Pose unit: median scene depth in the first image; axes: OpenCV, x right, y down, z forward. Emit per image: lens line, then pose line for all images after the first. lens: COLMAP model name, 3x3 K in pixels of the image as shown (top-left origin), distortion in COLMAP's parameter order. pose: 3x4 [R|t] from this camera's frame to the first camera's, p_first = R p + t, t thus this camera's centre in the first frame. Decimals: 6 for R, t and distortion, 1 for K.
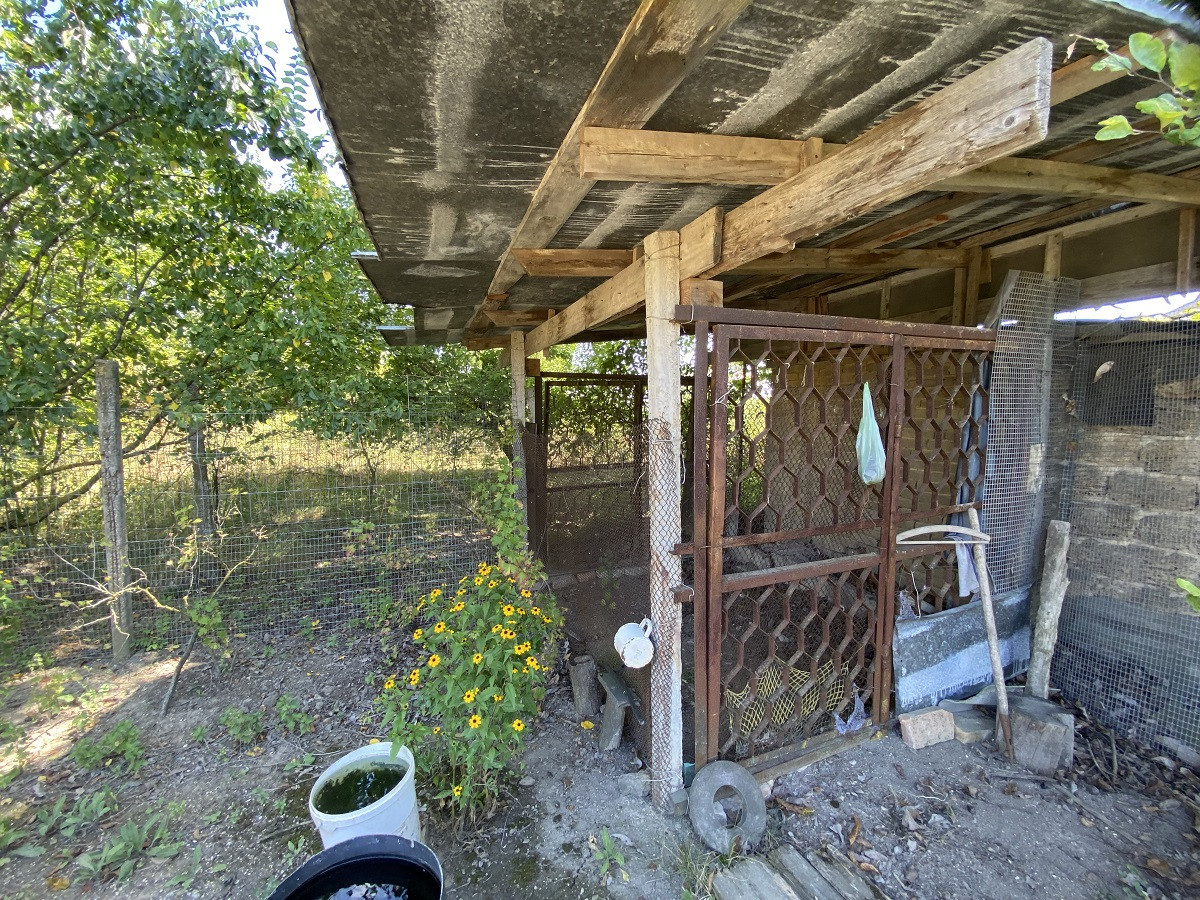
lens RADIAL K [[480.0, 0, 600.0], [0, 480.0, 450.0], [0, 0, 1]] dist [0.001289, -0.014176]
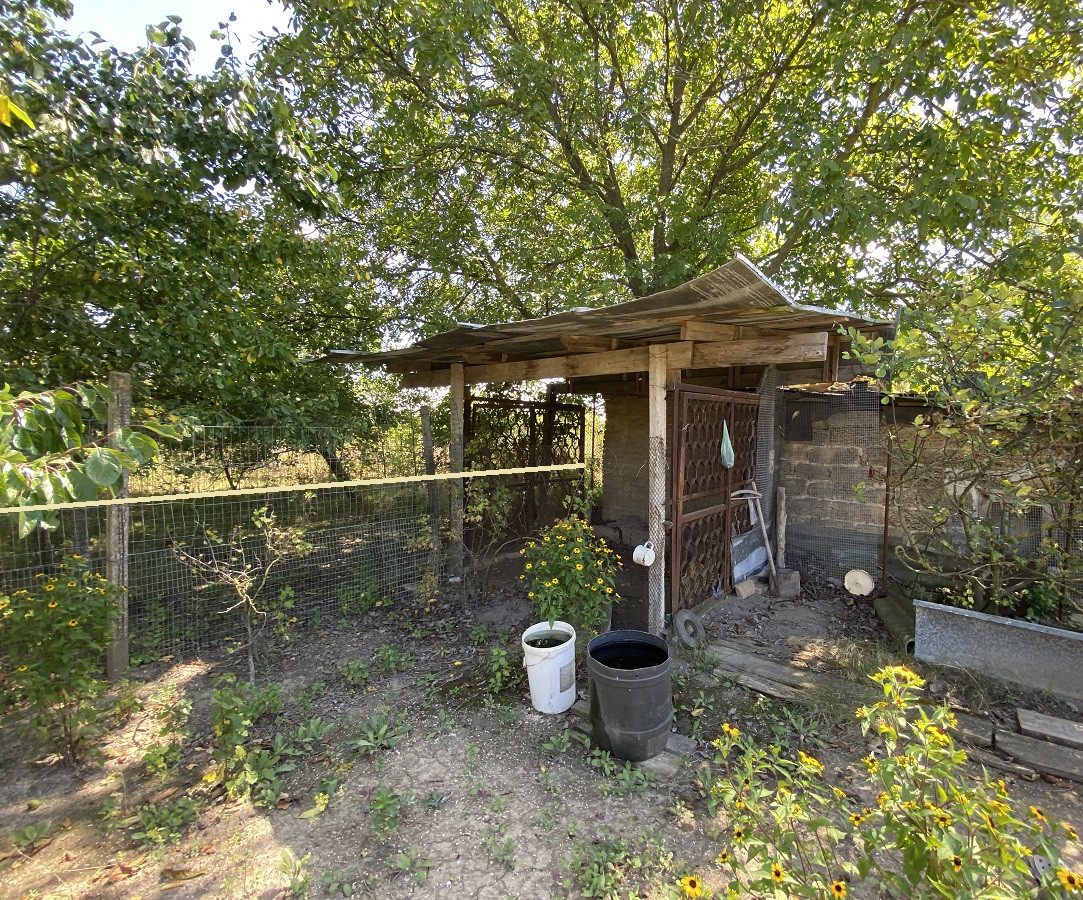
lens RADIAL K [[550.8, 0, 541.5], [0, 550.8, 450.0], [0, 0, 1]] dist [-0.000404, -0.000038]
pose [[0.875124, -0.005518, 0.483867, -1.195125], [0.023383, 0.999249, -0.030895, 0.041525], [-0.483333, 0.038351, 0.874596, -0.648999]]
